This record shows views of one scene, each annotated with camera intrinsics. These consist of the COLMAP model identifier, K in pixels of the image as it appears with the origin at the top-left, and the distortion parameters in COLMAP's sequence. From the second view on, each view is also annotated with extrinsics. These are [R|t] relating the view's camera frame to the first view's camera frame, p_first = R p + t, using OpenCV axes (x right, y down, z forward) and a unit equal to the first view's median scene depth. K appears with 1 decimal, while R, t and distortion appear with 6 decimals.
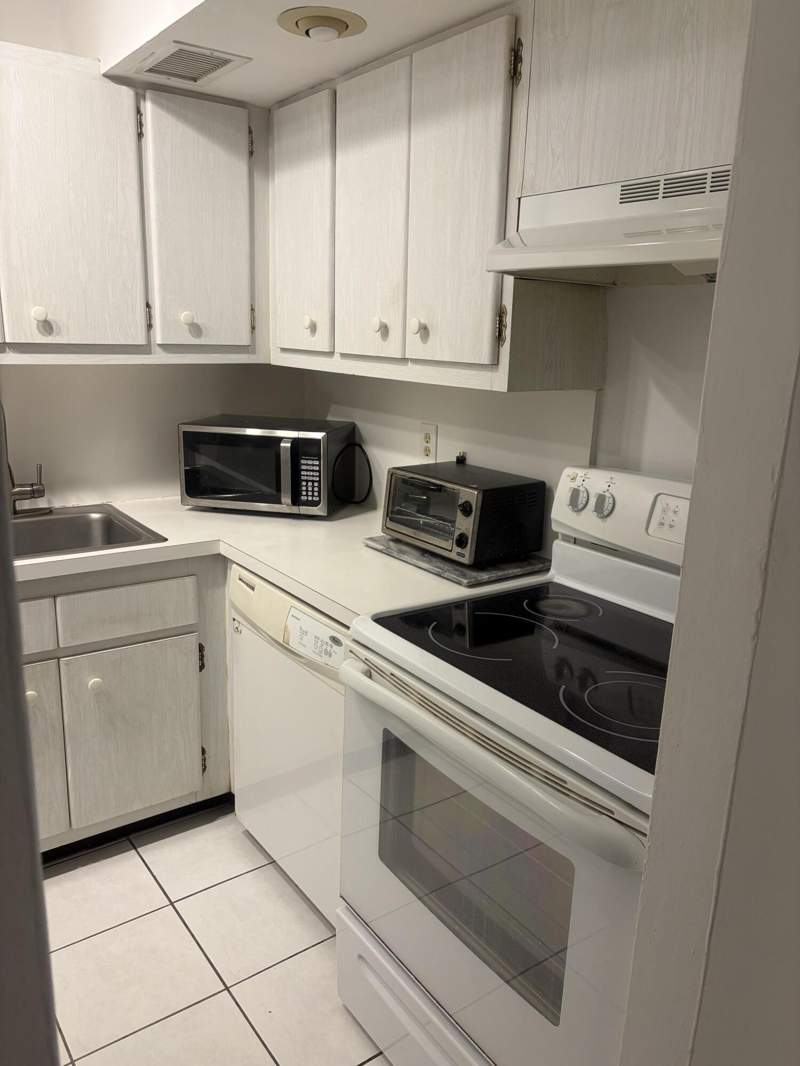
lens RADIAL K [[804.1, 0, 402.3], [0, 804.1, 537.1], [0, 0, 1]] dist [-0.010179, -0.003766]
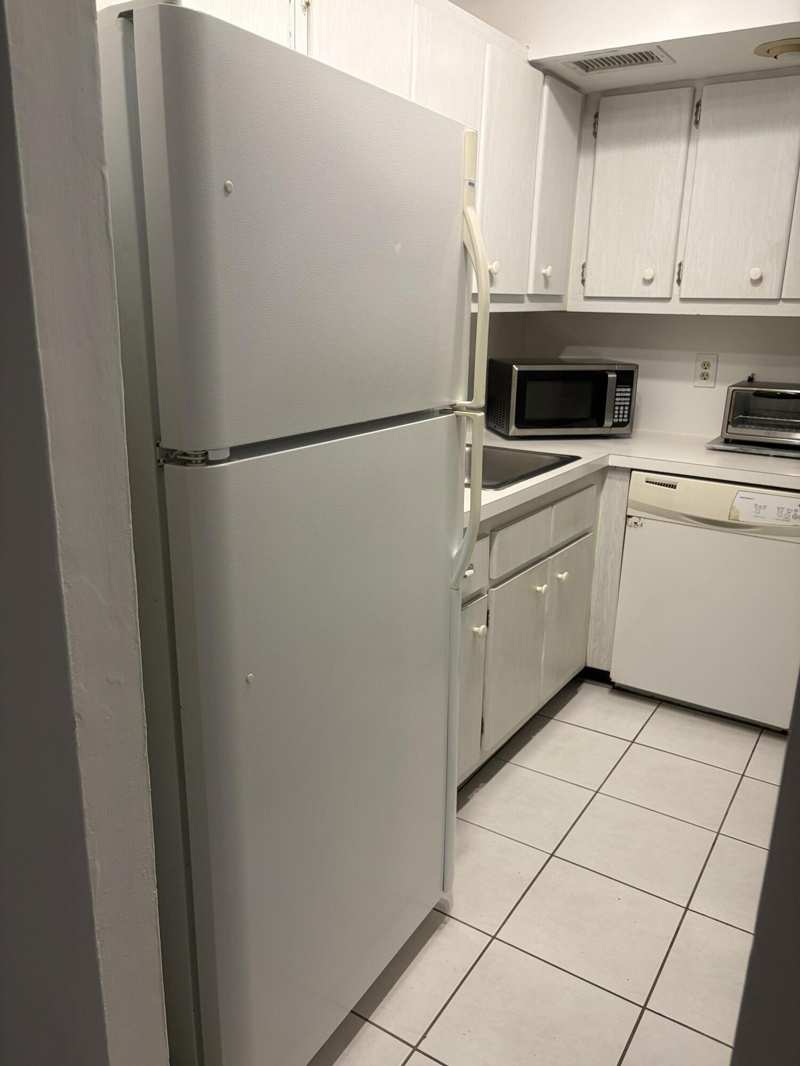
lens RADIAL K [[804.1, 0, 398.2], [0, 804.1, 530.6], [0, 0, 1]] dist [-0.010179, -0.003766]
pose [[0.946167, -0.110391, 0.304272, -0.835426], [0.097744, 0.993604, 0.056536, 0.017100], [-0.308567, -0.023752, 0.950906, -0.064523]]
